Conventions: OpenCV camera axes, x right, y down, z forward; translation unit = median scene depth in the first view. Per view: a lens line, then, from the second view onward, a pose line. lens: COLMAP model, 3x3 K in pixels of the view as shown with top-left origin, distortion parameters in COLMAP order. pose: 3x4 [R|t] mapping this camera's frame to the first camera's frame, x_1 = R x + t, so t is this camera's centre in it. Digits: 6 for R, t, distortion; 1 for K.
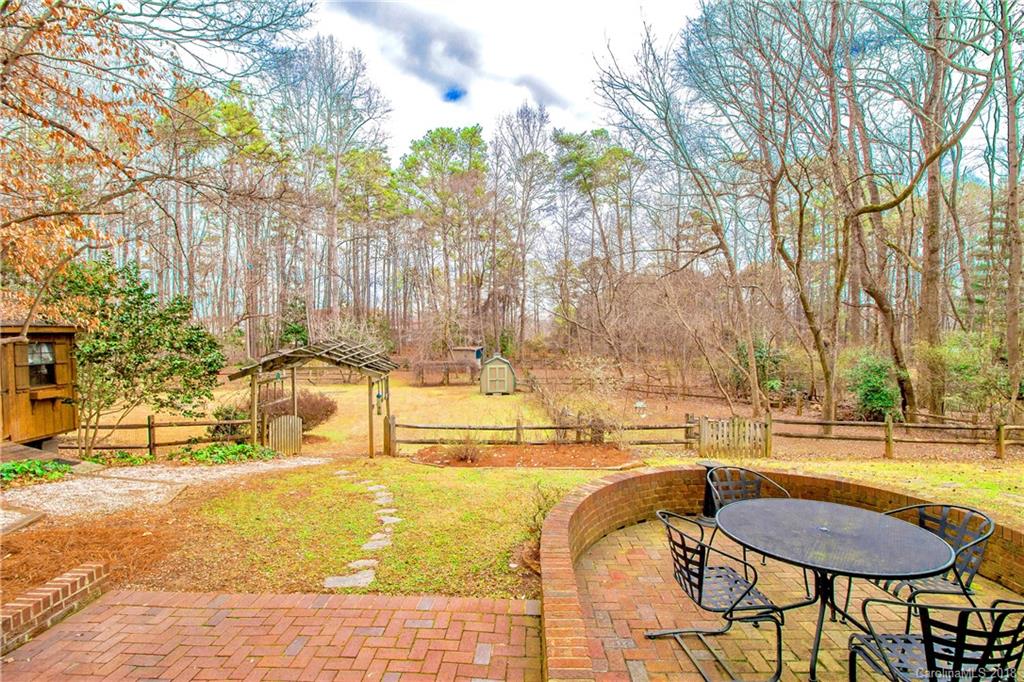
lens RADIAL K [[480.2, 0, 508.4], [0, 480.2, 330.9], [0, 0, 1]] dist [-0.003123, -0.001657]
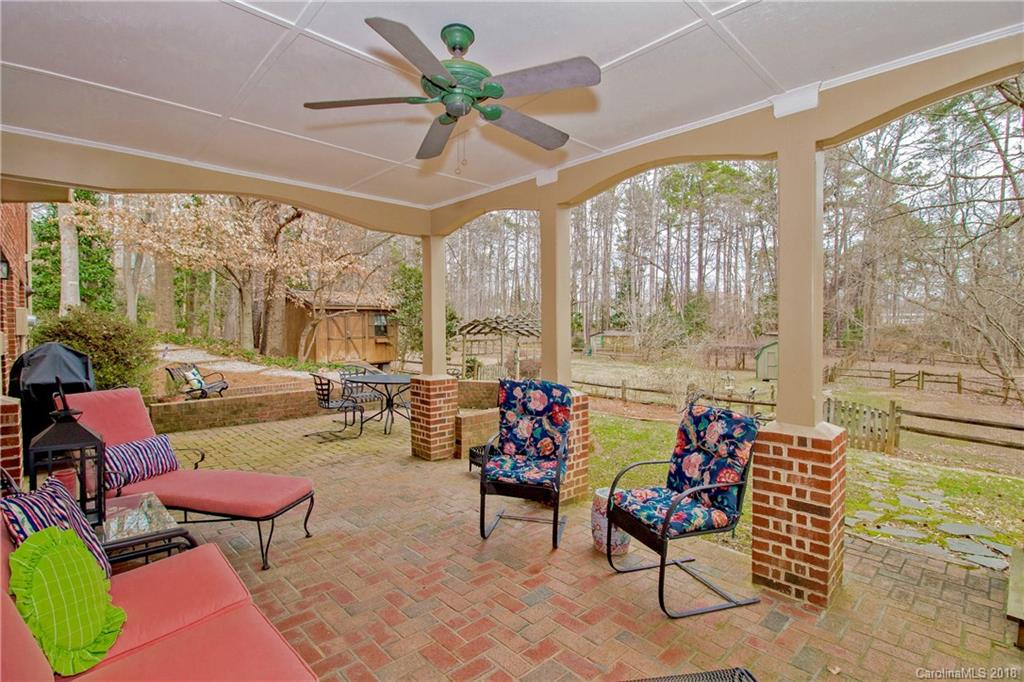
lens RADIAL K [[480.2, 0, 508.4], [0, 480.2, 330.9], [0, 0, 1]] dist [-0.003123, -0.001657]
pose [[0.723933, 0.022197, -0.689513, 0.239505], [-0.004295, 0.999608, 0.027669, 0.010849], [0.689857, -0.017069, 0.723744, -0.024305]]
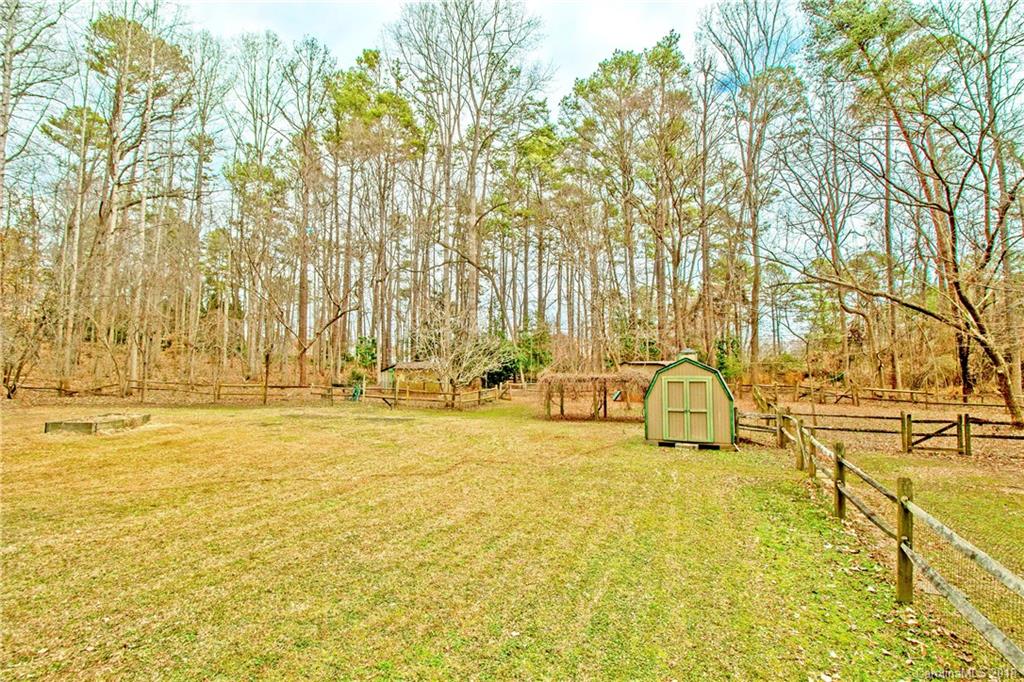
lens RADIAL K [[480.2, 0, 508.4], [0, 480.2, 330.9], [0, 0, 1]] dist [-0.003123, -0.001657]
pose [[0.899870, -0.024779, -0.435453, 0.021023], [-0.009645, 0.997010, -0.076666, 0.065444], [0.436051, 0.073190, 0.896941, 0.551092]]
